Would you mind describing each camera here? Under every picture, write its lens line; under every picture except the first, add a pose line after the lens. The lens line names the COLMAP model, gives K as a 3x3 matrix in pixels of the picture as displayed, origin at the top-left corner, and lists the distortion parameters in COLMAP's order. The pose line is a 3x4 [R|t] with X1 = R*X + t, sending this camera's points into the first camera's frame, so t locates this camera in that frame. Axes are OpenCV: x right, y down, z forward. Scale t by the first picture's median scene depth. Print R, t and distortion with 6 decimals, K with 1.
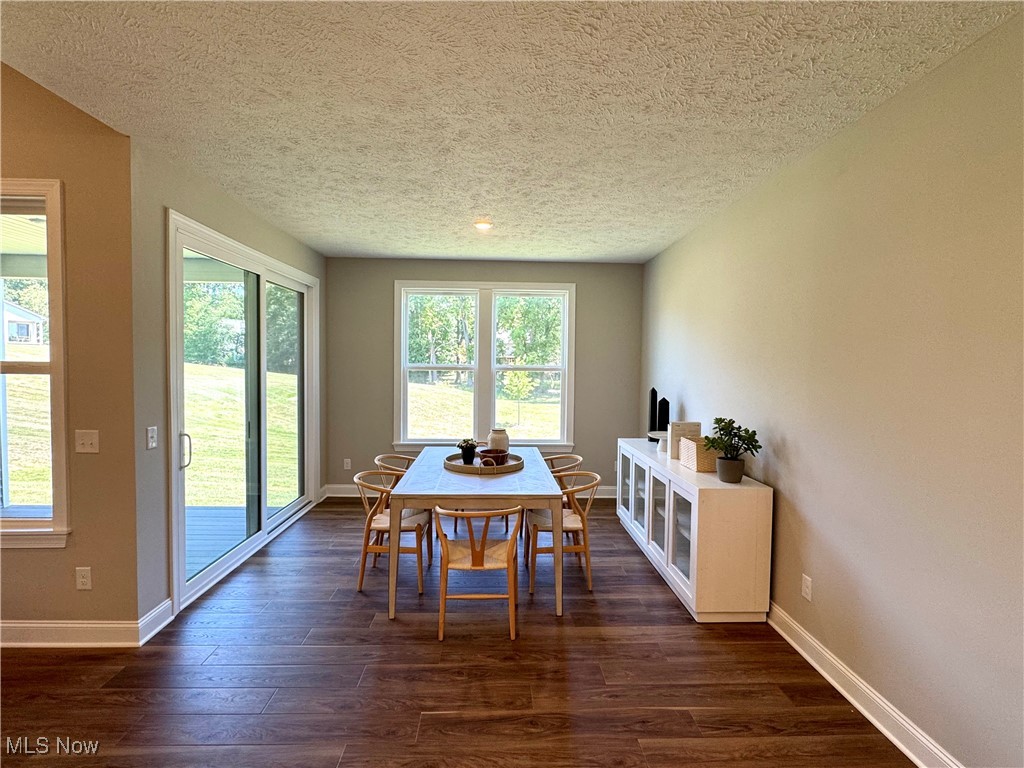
lens RADIAL K [[503.8, 0, 512.0], [0, 503.8, 384.0], [0, 0, 1]] dist [0.003062, -0.000213]
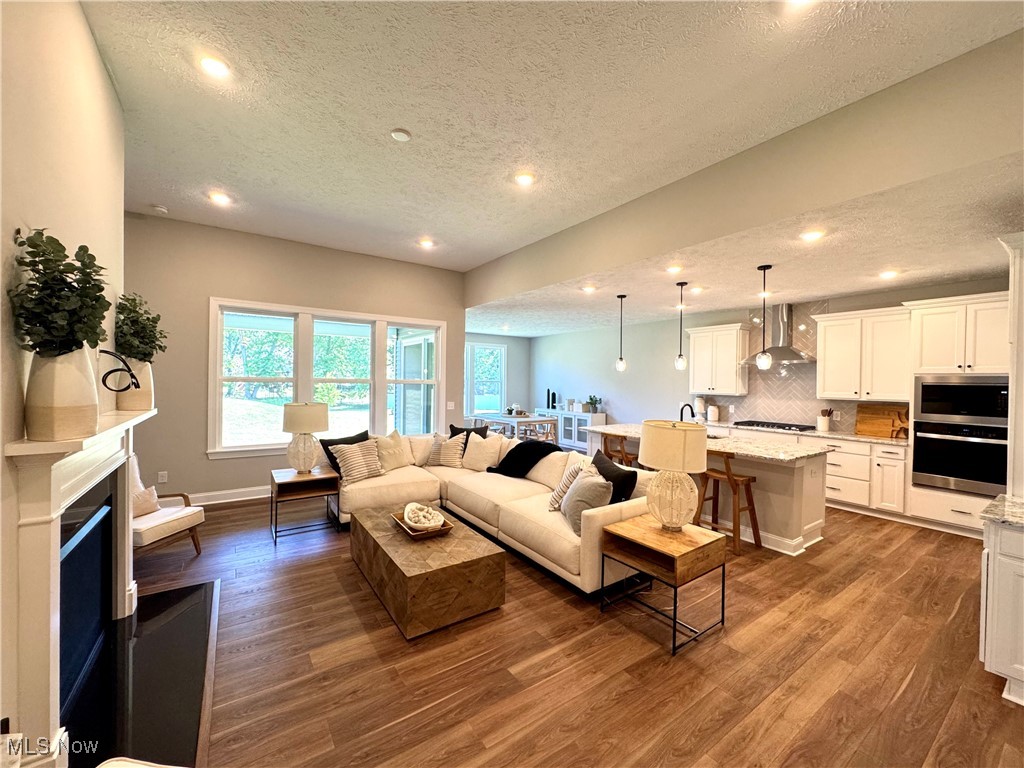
lens RADIAL K [[410.1, 0, 512.0], [0, 410.1, 384.0], [0, 0, 1]] dist [-0.000477, -0.000333]
pose [[0.841488, -0.007887, 0.540218, -1.283797], [0.020690, 0.999630, -0.017634, 0.022742], [-0.539879, 0.026016, 0.841340, -0.887867]]
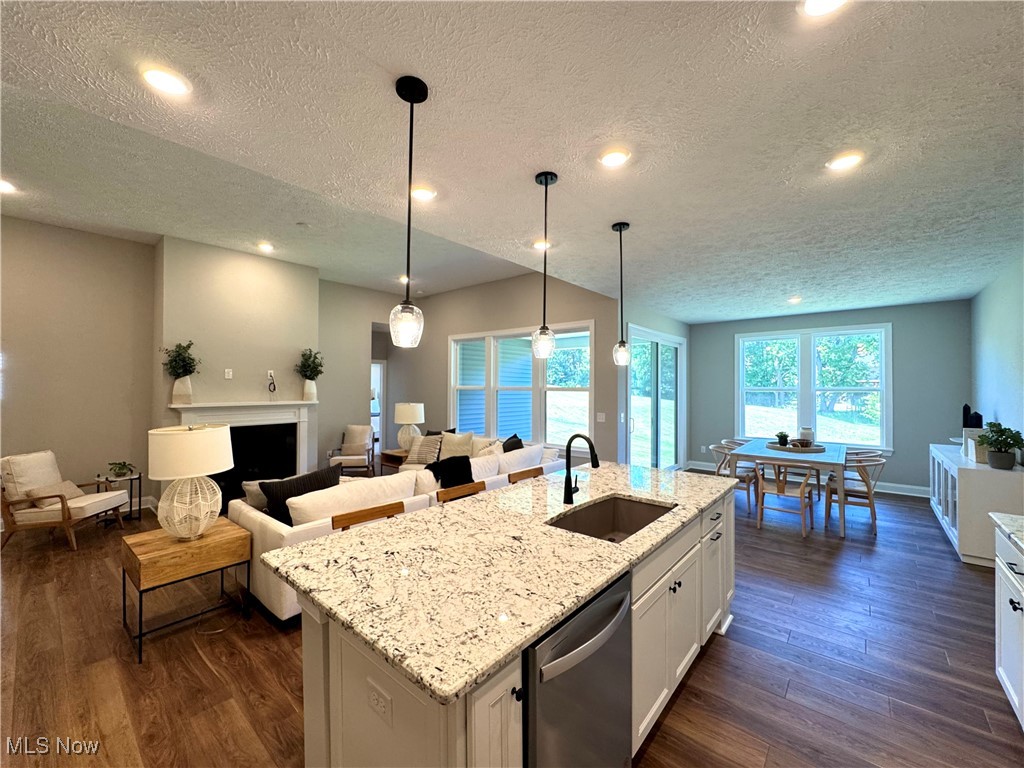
lens RADIAL K [[410.1, 0, 512.0], [0, 410.1, 384.0], [0, 0, 1]] dist [-0.000477, -0.000333]
pose [[0.739214, -0.017201, -0.673251, 0.162514], [-0.019101, 0.998736, -0.046489, 0.032554], [0.673200, 0.047226, 0.737951, -0.589759]]
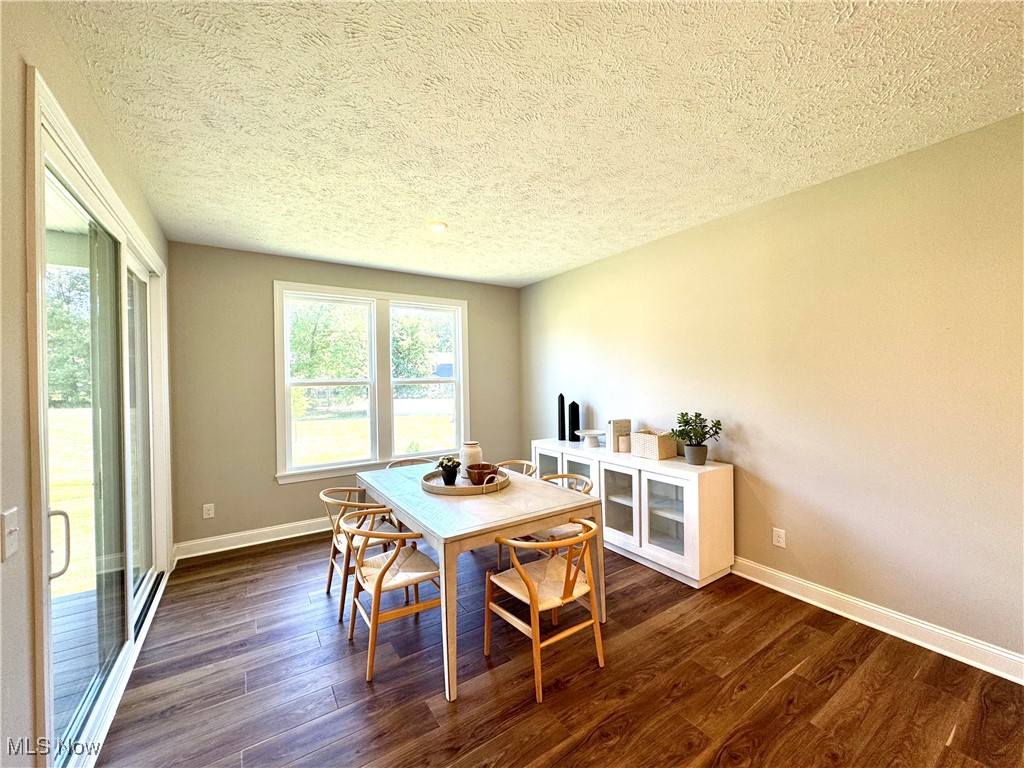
lens RADIAL K [[410.1, 0, 512.0], [0, 410.1, 384.0], [0, 0, 1]] dist [-0.000477, -0.000333]
pose [[0.850577, -0.030548, 0.524963, -0.372475], [0.047747, 0.998674, -0.019248, -0.001497], [-0.523679, 0.041437, 0.850907, 0.311309]]
